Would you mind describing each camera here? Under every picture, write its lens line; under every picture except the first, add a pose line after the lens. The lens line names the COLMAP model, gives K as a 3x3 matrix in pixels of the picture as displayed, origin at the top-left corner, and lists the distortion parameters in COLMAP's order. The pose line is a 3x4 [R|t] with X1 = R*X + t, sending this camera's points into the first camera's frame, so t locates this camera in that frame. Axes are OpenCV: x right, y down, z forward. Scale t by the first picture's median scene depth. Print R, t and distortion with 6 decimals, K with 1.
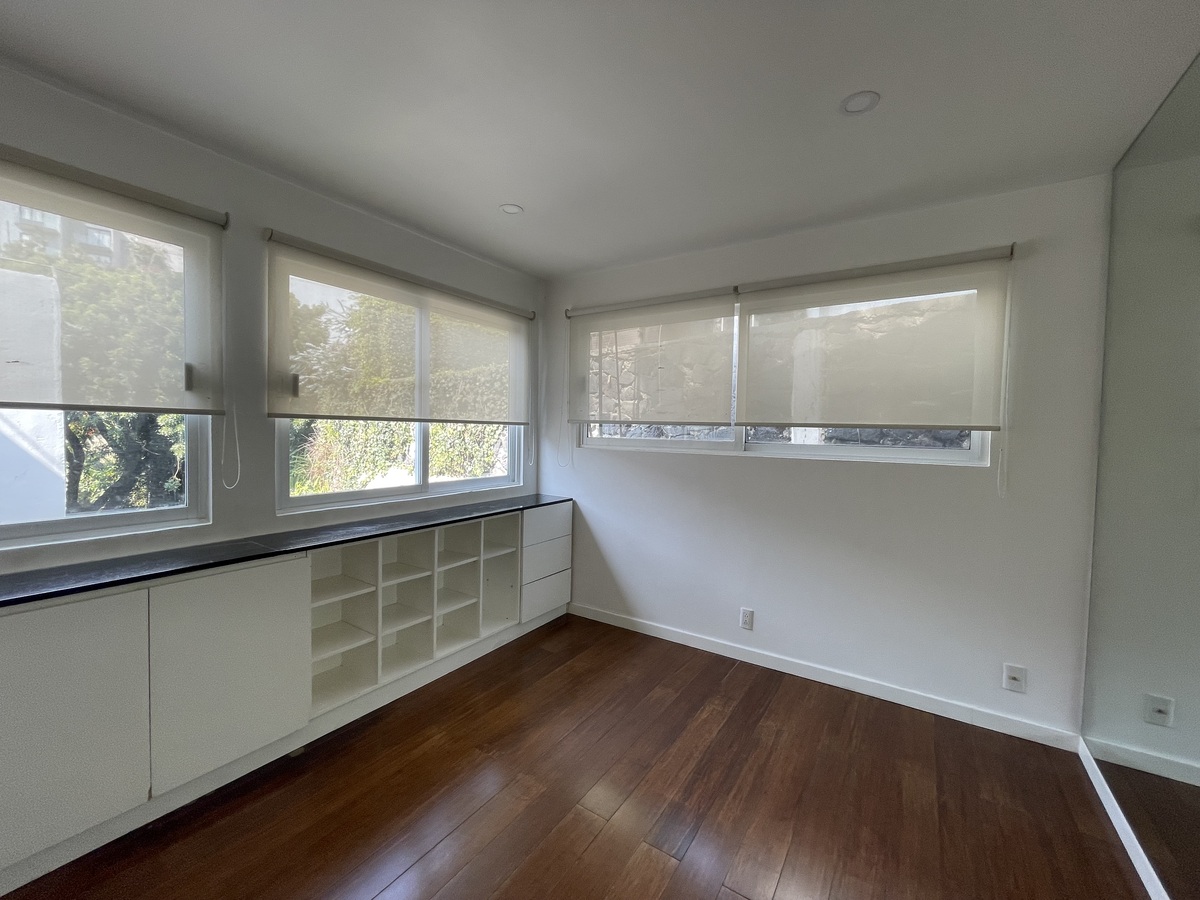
lens RADIAL K [[484.0, 0, 596.8], [0, 484.0, 448.0], [0, 0, 1]] dist [-0.007308, 0.000276]
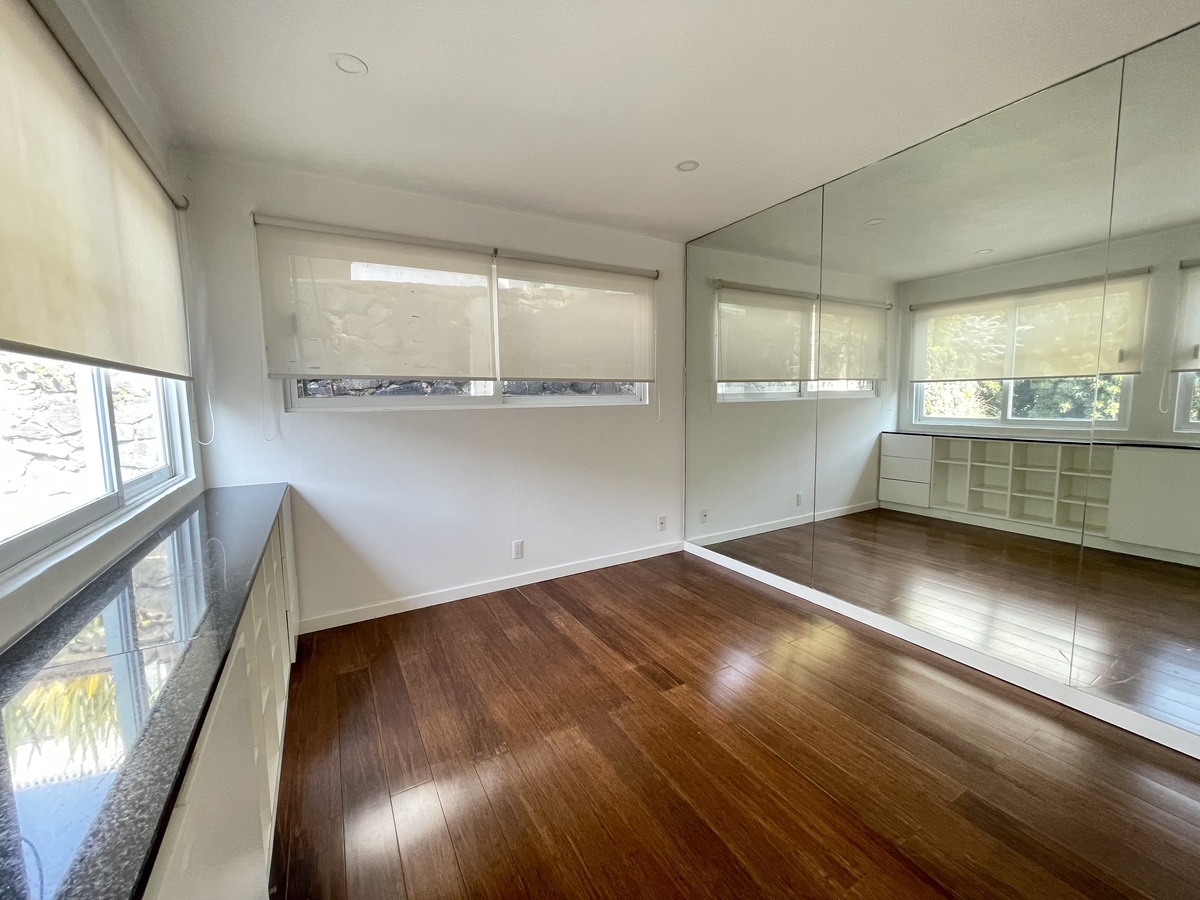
lens RADIAL K [[484.0, 0, 597.2], [0, 484.0, 446.9], [0, 0, 1]] dist [-0.007308, 0.000276]
pose [[0.444264, -0.116731, 0.888258, -0.584195], [0.056908, 0.993150, 0.102053, 0.004271], [-0.894086, 0.005210, 0.447864, 0.308898]]
